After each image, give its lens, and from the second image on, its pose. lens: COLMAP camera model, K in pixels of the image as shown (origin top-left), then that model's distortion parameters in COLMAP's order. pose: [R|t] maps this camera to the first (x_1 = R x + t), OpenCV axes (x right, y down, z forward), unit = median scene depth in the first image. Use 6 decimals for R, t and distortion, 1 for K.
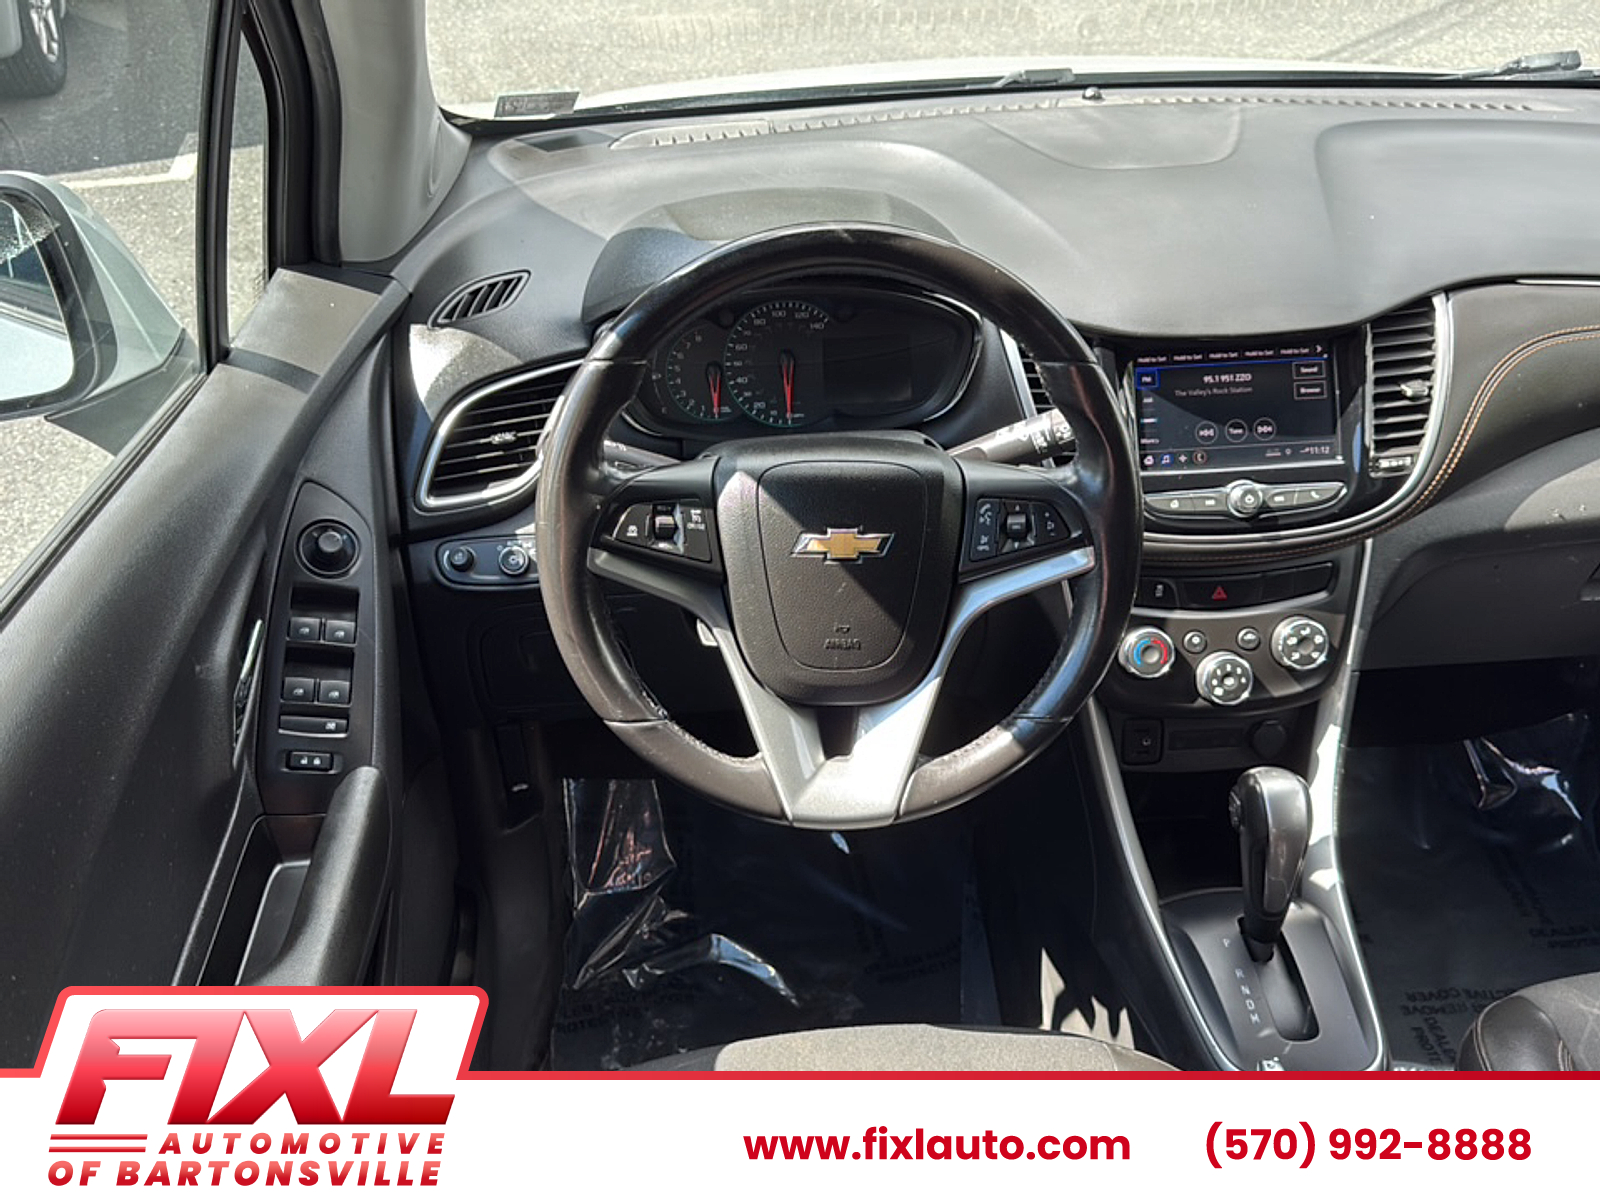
lens RADIAL K [[1516.1, 0, 800.0], [0, 1516.1, 600.0], [0, 0, 1]] dist [0.137351, -0.202297]
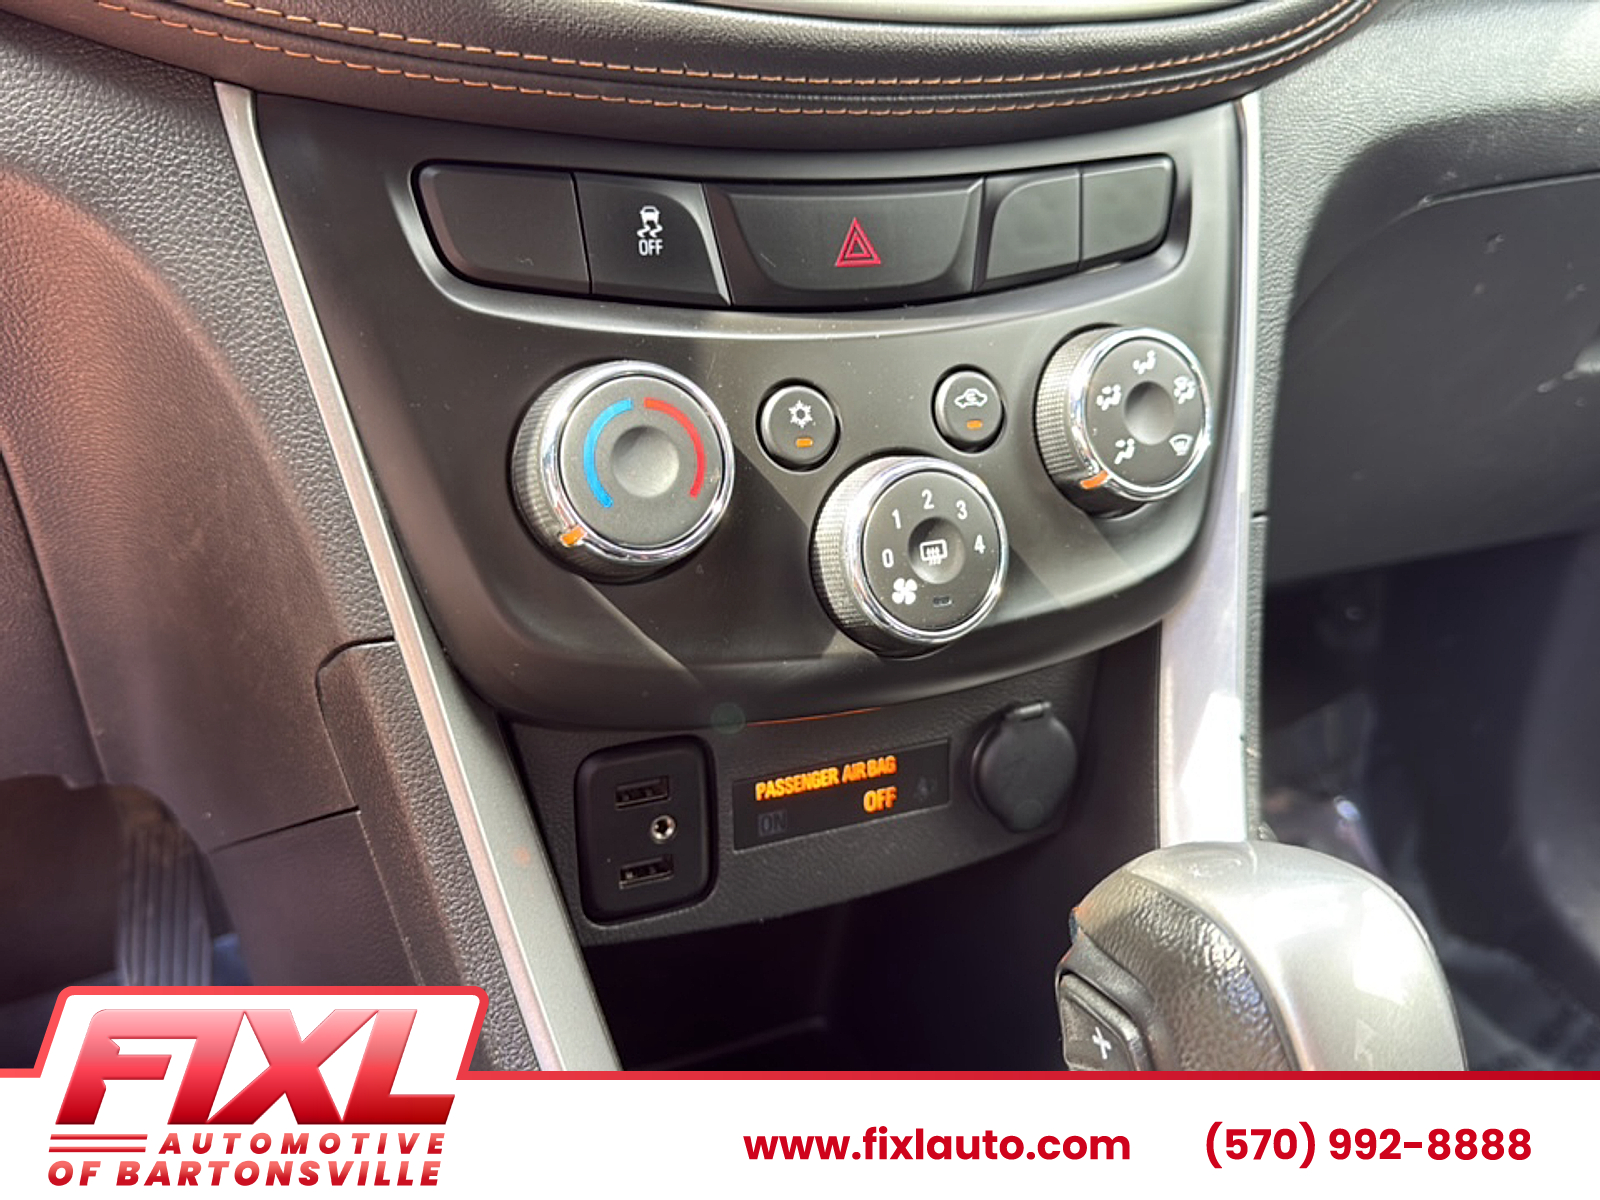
lens RADIAL K [[1474.2, 0, 803.7], [0, 1474.2, 621.5], [0, 0, 1]] dist [0.040959, -0.075846]
pose [[0.928423, -0.091301, 0.360131, 0.162764], [0.124072, 0.989878, -0.068905, 0.080066], [-0.350194, 0.108655, 0.930354, 0.762379]]
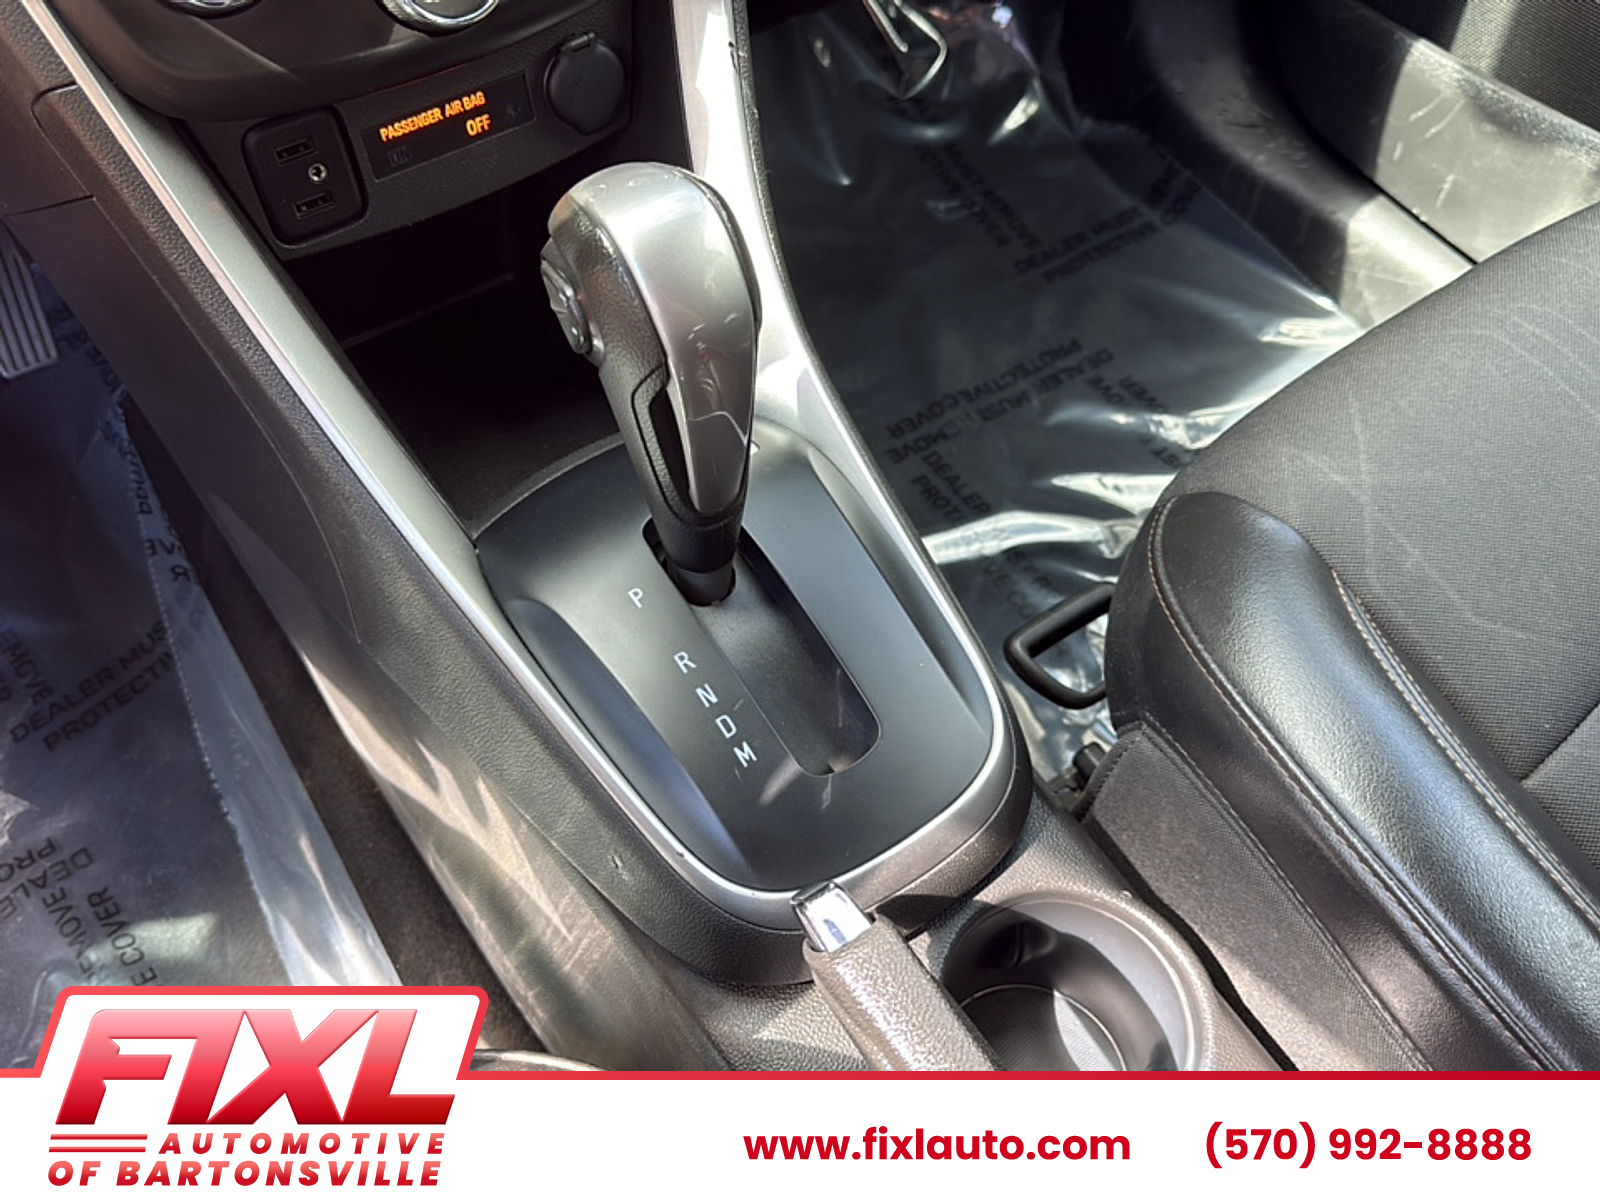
lens RADIAL K [[1474.2, 0, 803.7], [0, 1474.2, 621.5], [0, 0, 1]] dist [0.040959, -0.075846]
pose [[0.868973, -0.389178, 0.305656, 0.179899], [0.227791, 0.862912, 0.451104, 0.049470], [-0.439314, -0.322371, 0.838498, 0.599417]]
